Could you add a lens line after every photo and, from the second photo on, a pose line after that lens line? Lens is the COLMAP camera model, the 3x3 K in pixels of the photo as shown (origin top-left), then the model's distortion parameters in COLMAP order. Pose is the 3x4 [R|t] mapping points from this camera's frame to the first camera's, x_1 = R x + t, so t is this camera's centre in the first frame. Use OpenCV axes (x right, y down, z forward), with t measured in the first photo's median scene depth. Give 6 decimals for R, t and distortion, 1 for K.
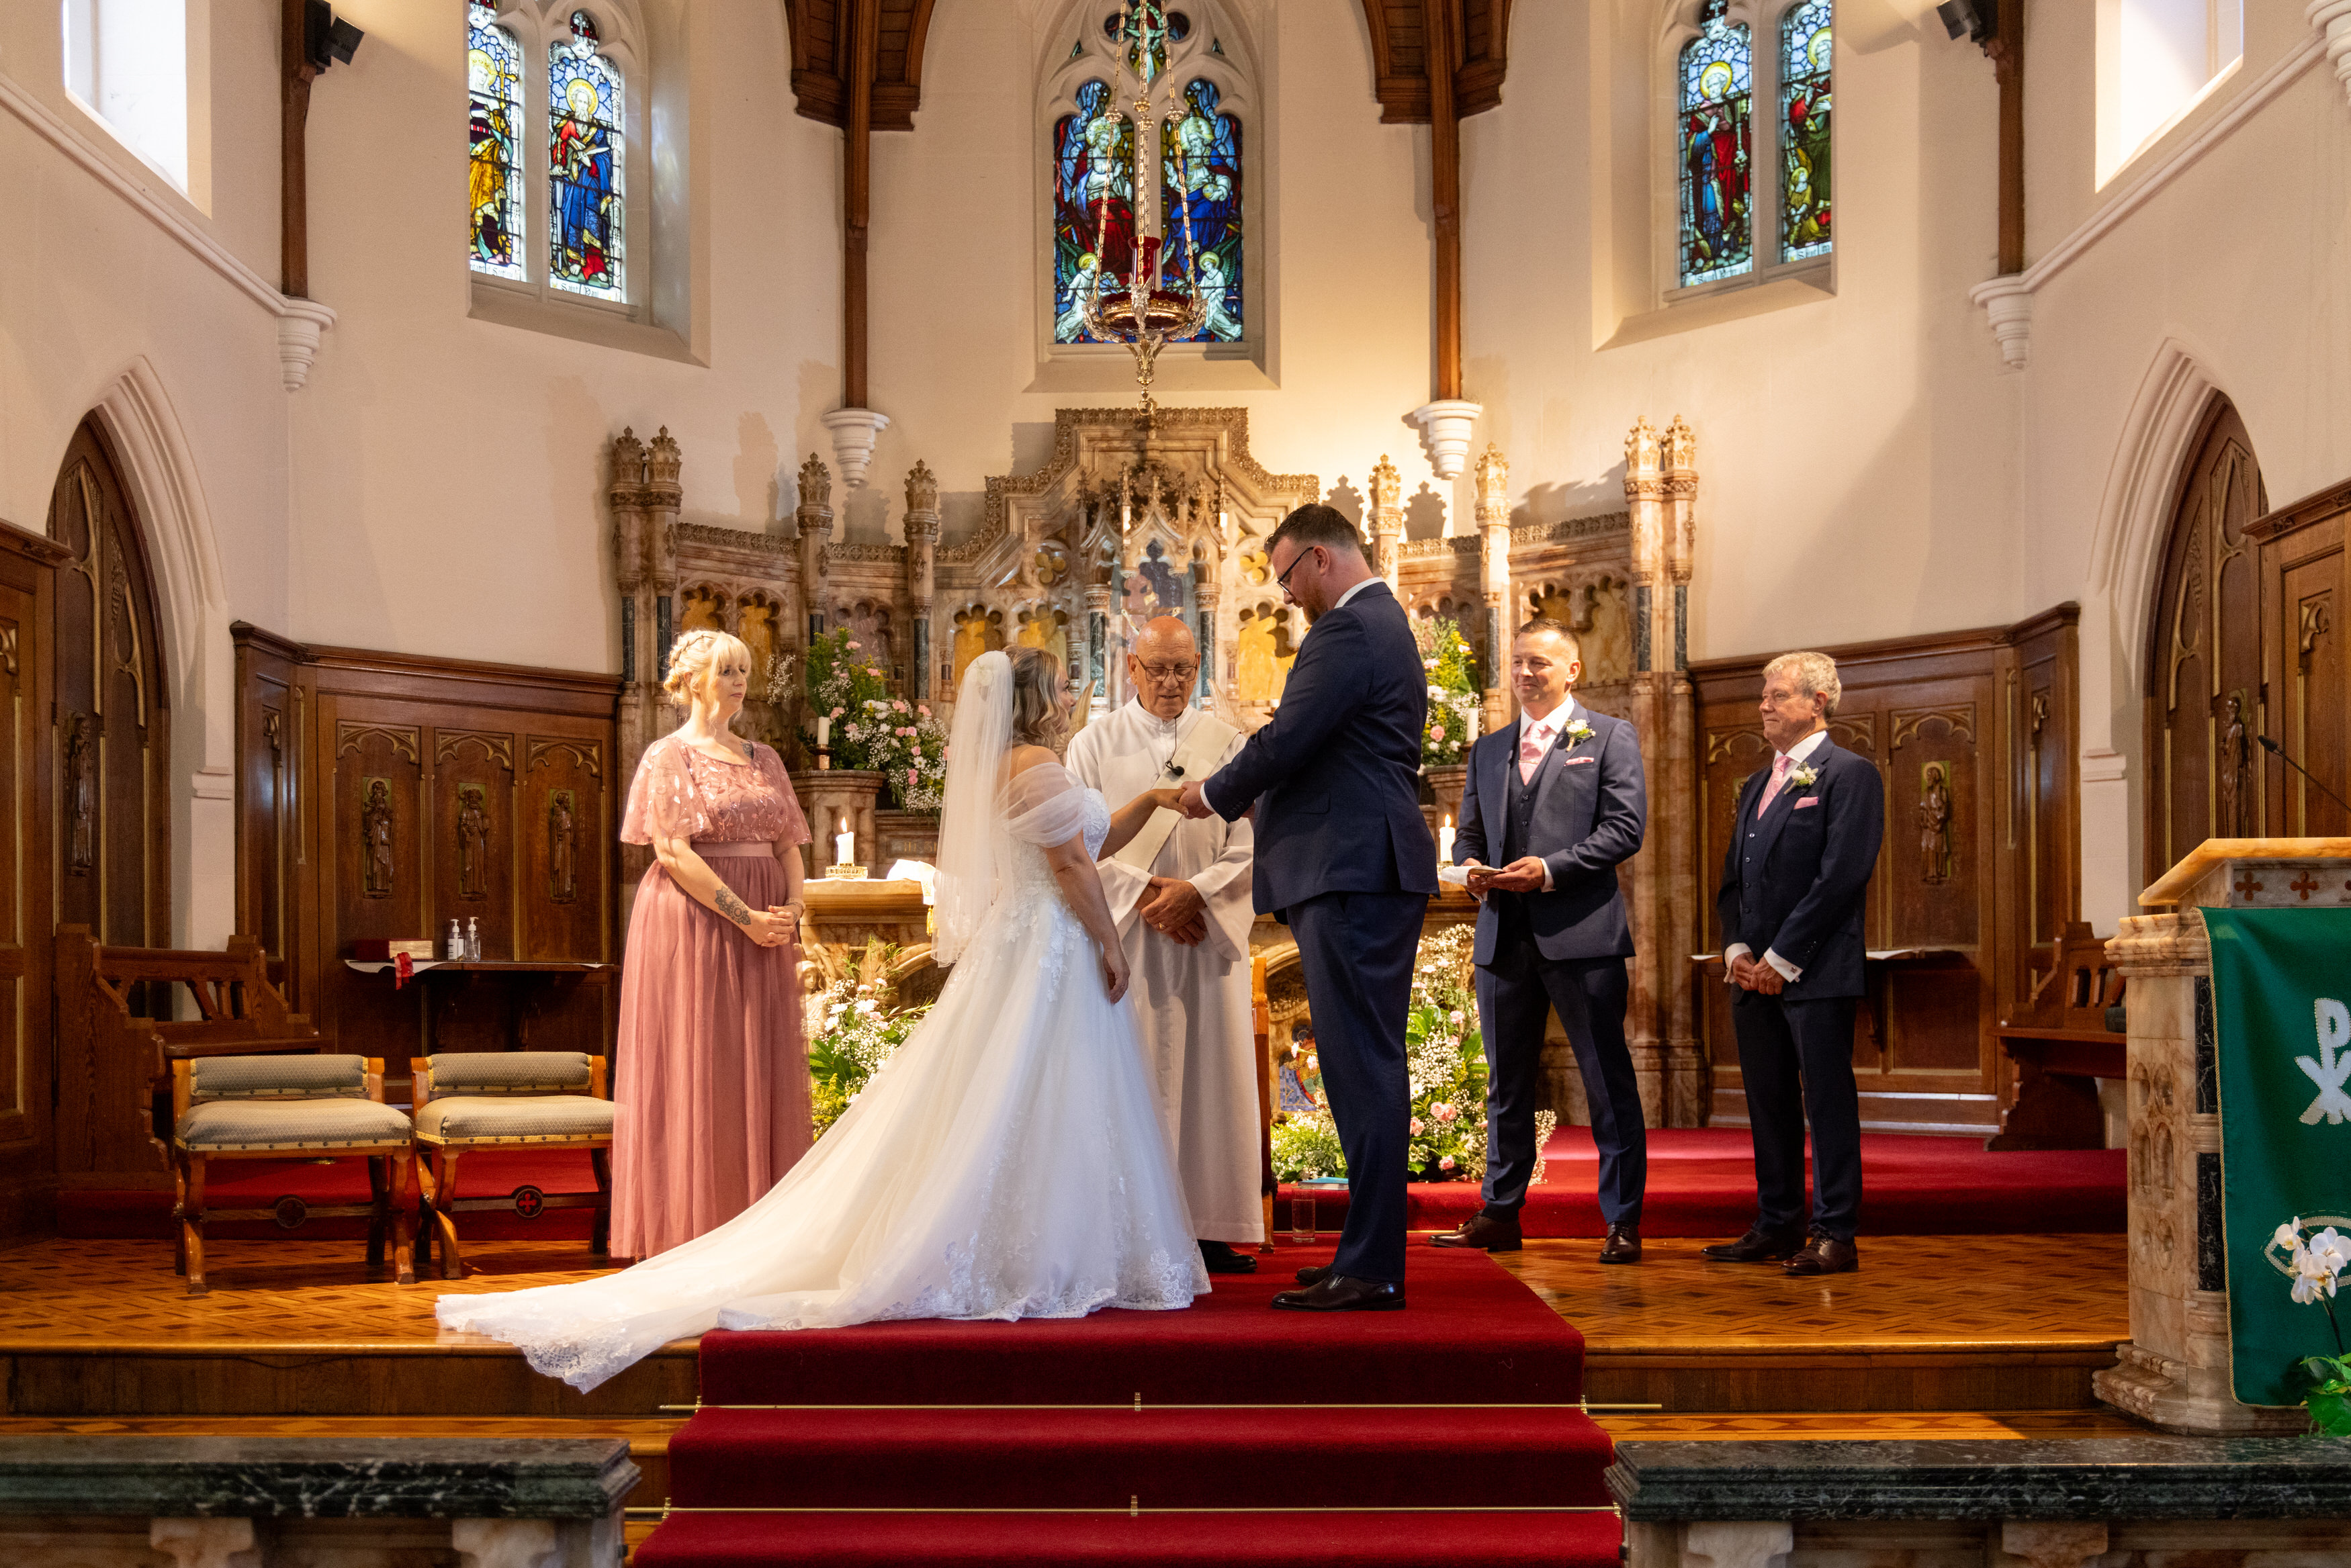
lens RADIAL K [[2513.8, 0, 1117.2], [0, 2513.8, 991.9], [0, 0, 1]] dist [0.008574, -0.050678]
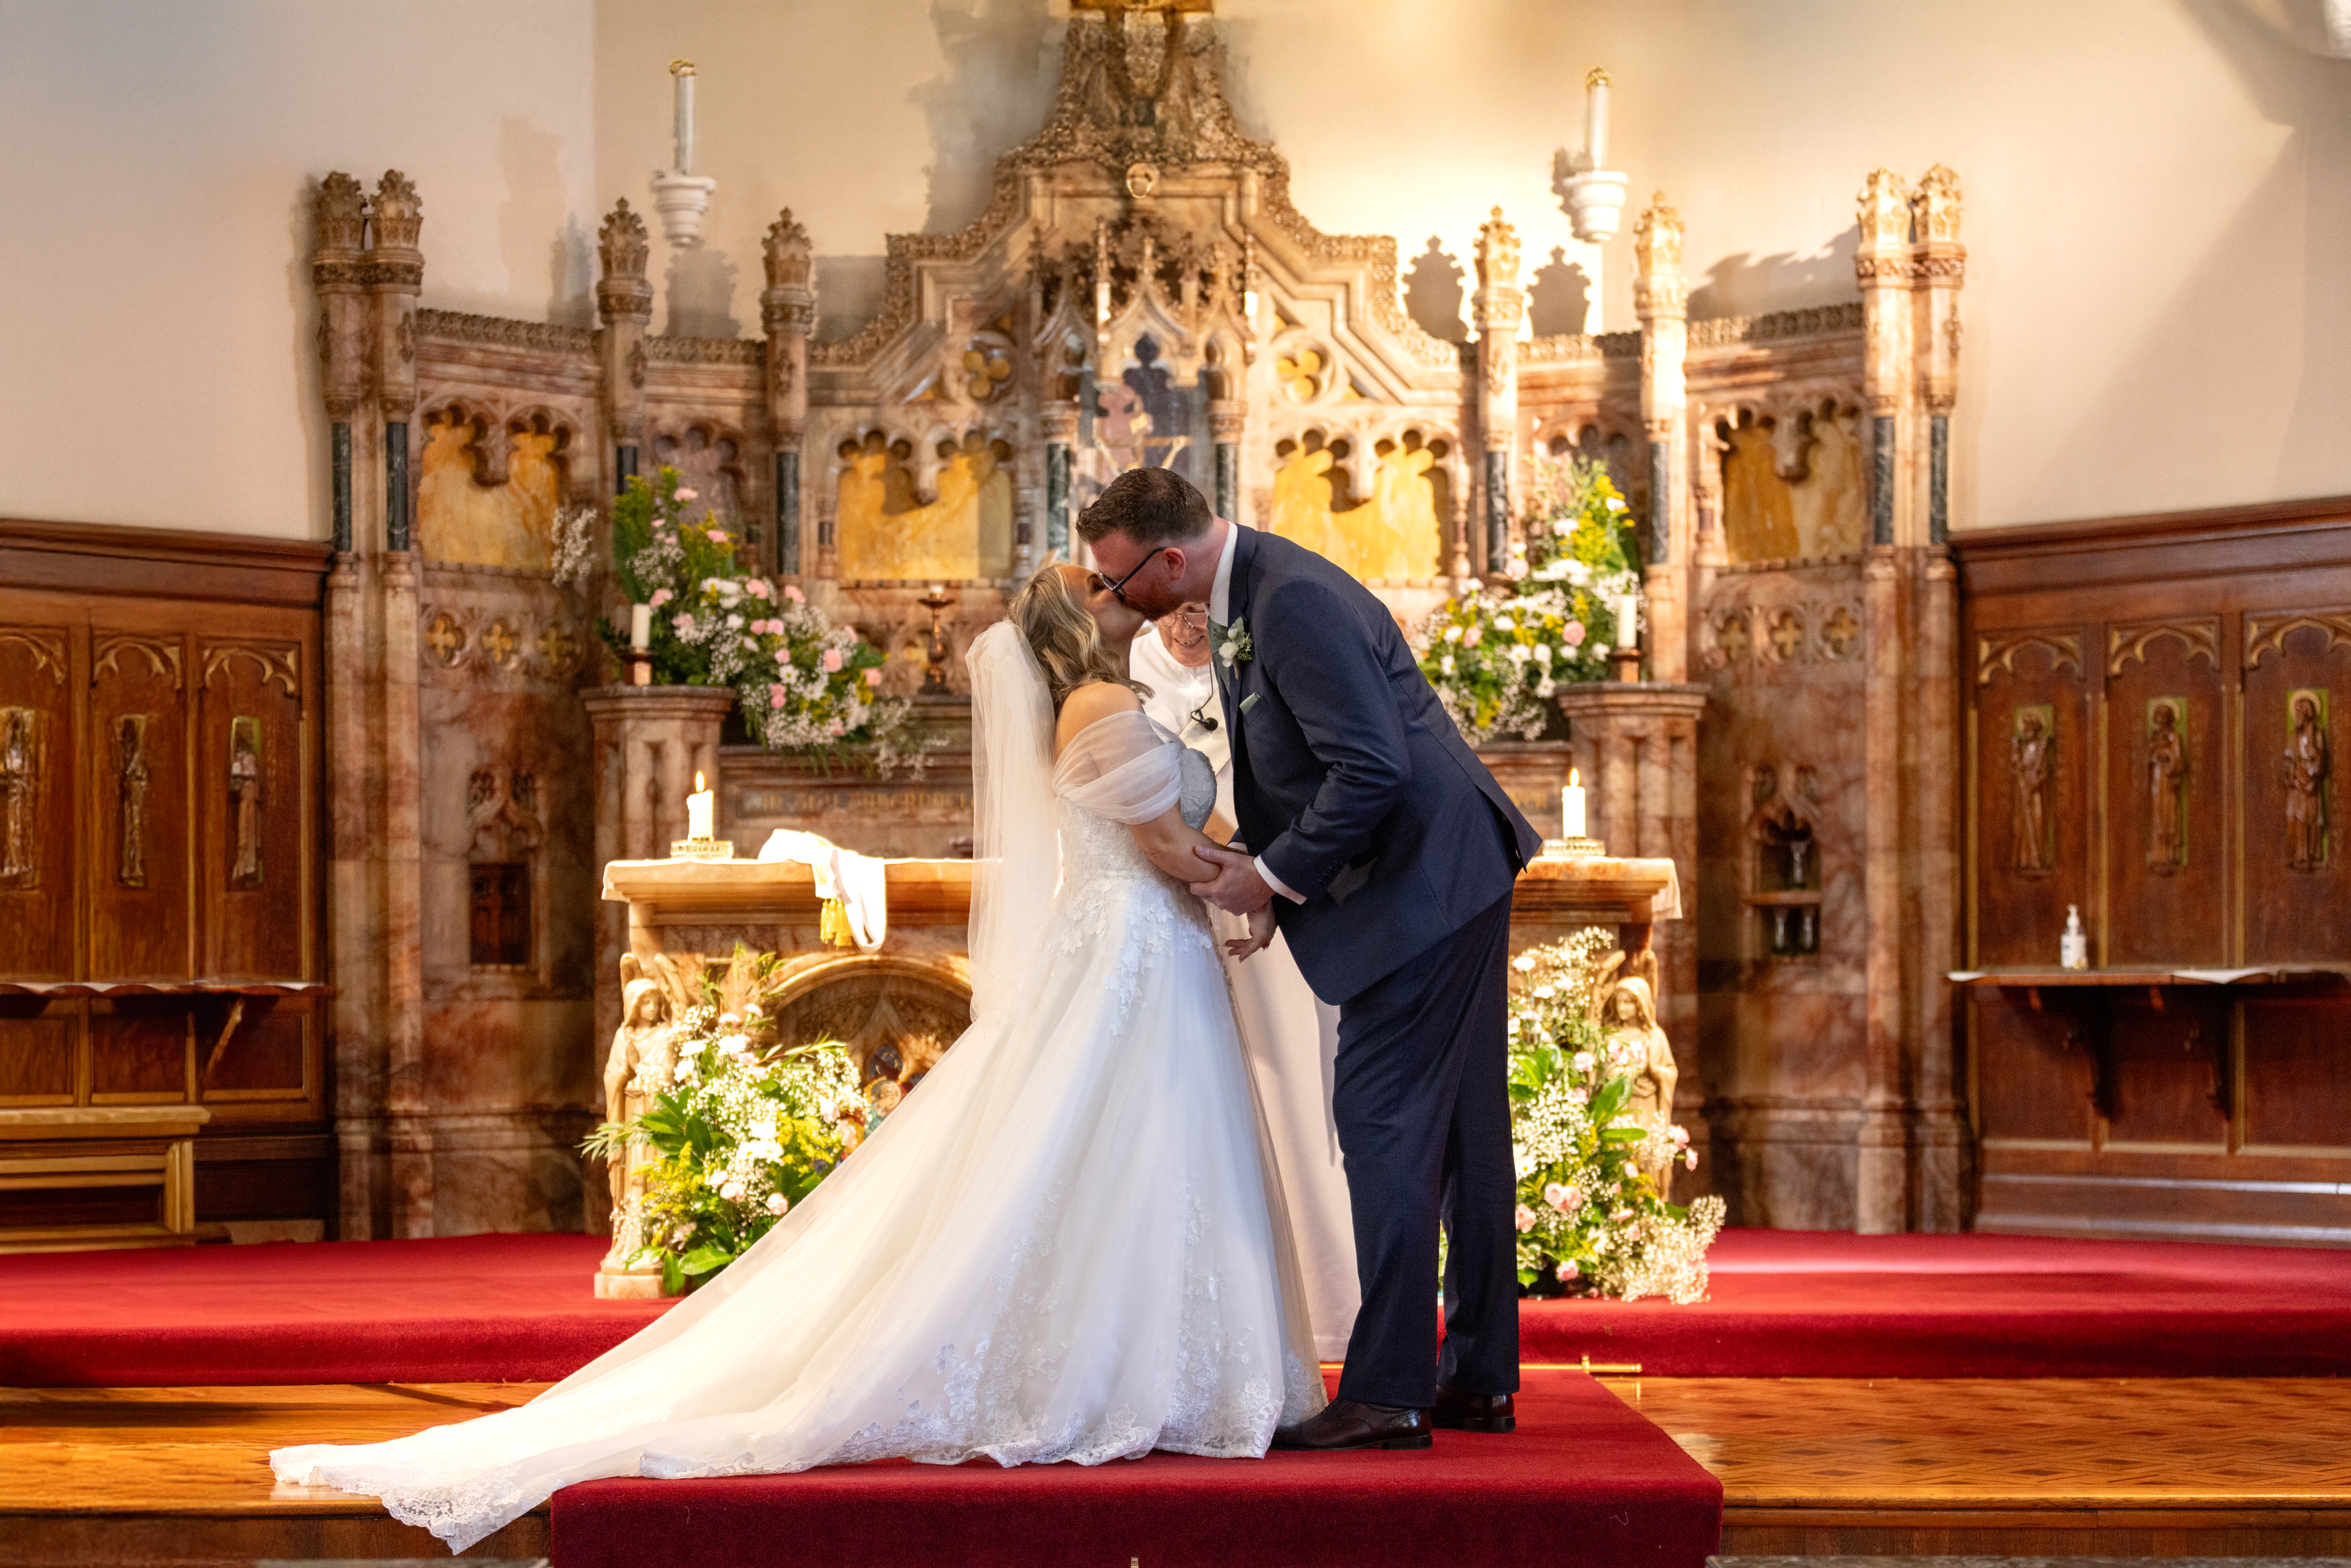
lens RADIAL K [[4460.1, 0, 1219.3], [0, 4460.1, 1118.2], [0, 0, 1]] dist [-0.011664, -0.147245]
pose [[0.999371, 0.001518, 0.035427, -0.006917], [-0.002242, 0.999789, 0.020403, 0.000420], [-0.035389, -0.020470, 0.999164, -0.165138]]
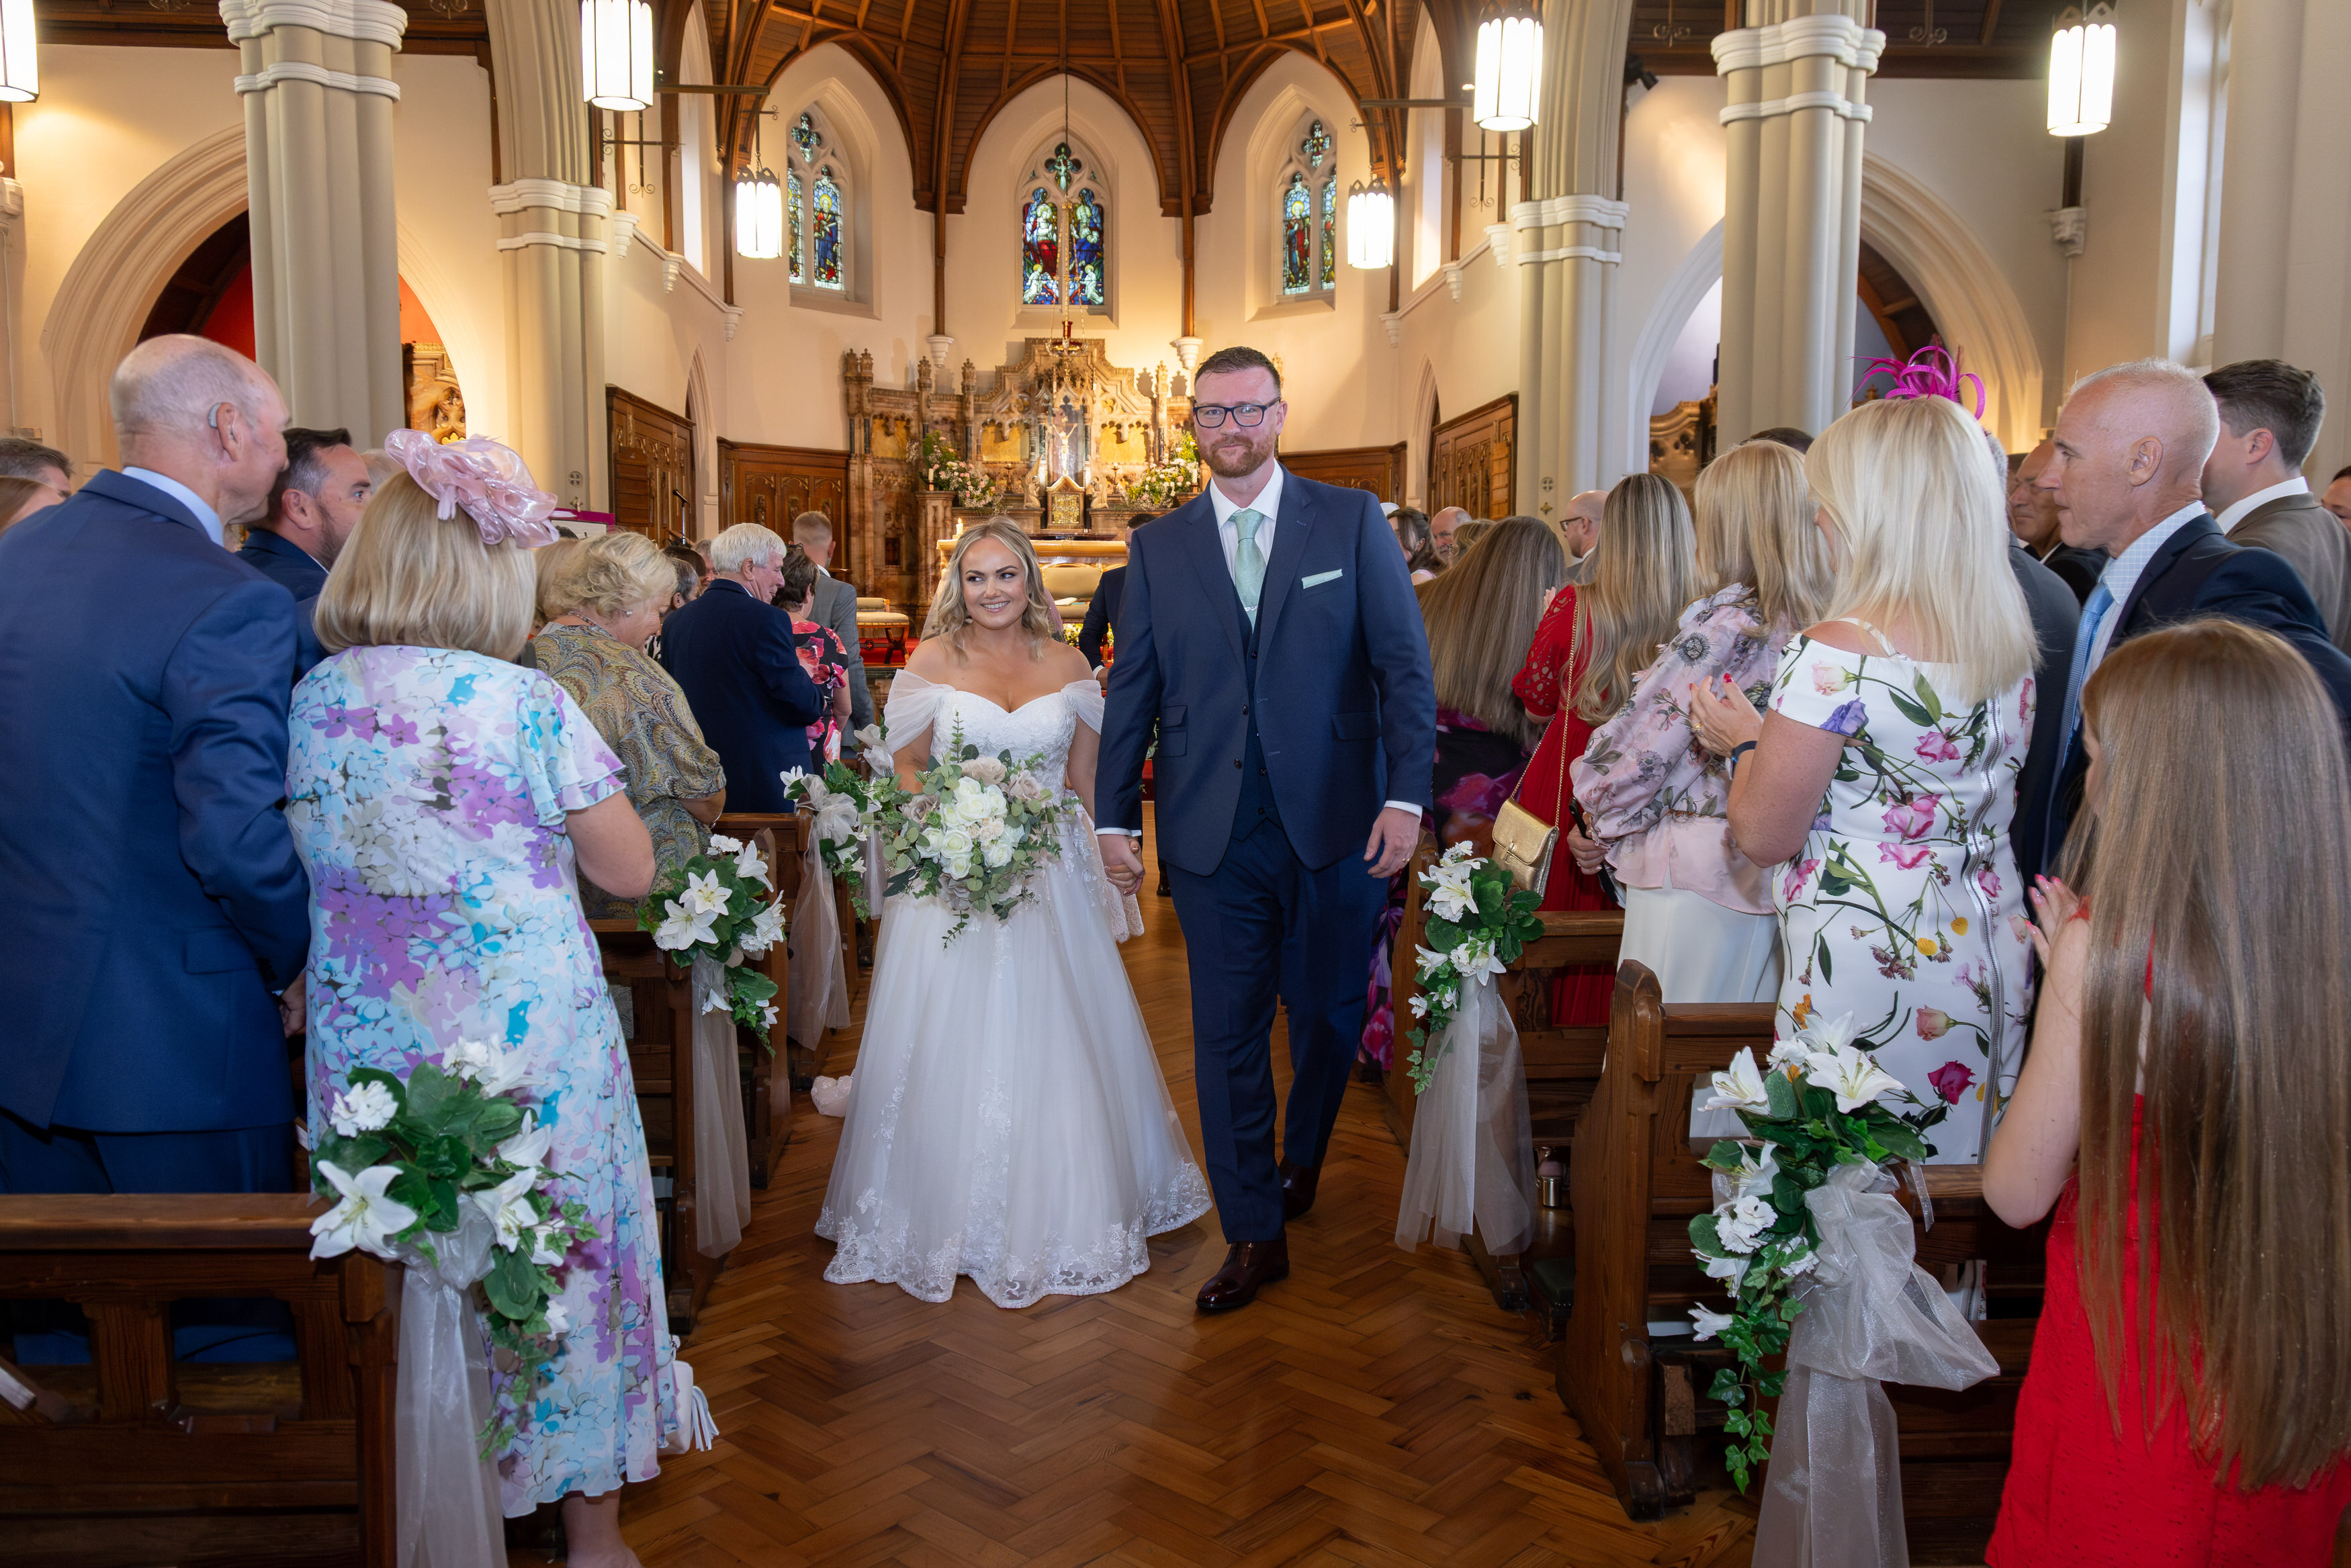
lens RADIAL K [[1894.5, 0, 1175.5], [0, 1894.5, 784.0], [0, 0, 1]] dist [0.025998, 0.004098]
pose [[0.996595, 0.000966, 0.082451, -0.030791], [-0.008982, 0.995253, 0.096906, 0.014835], [-0.081966, -0.097316, 0.991873, -0.863037]]
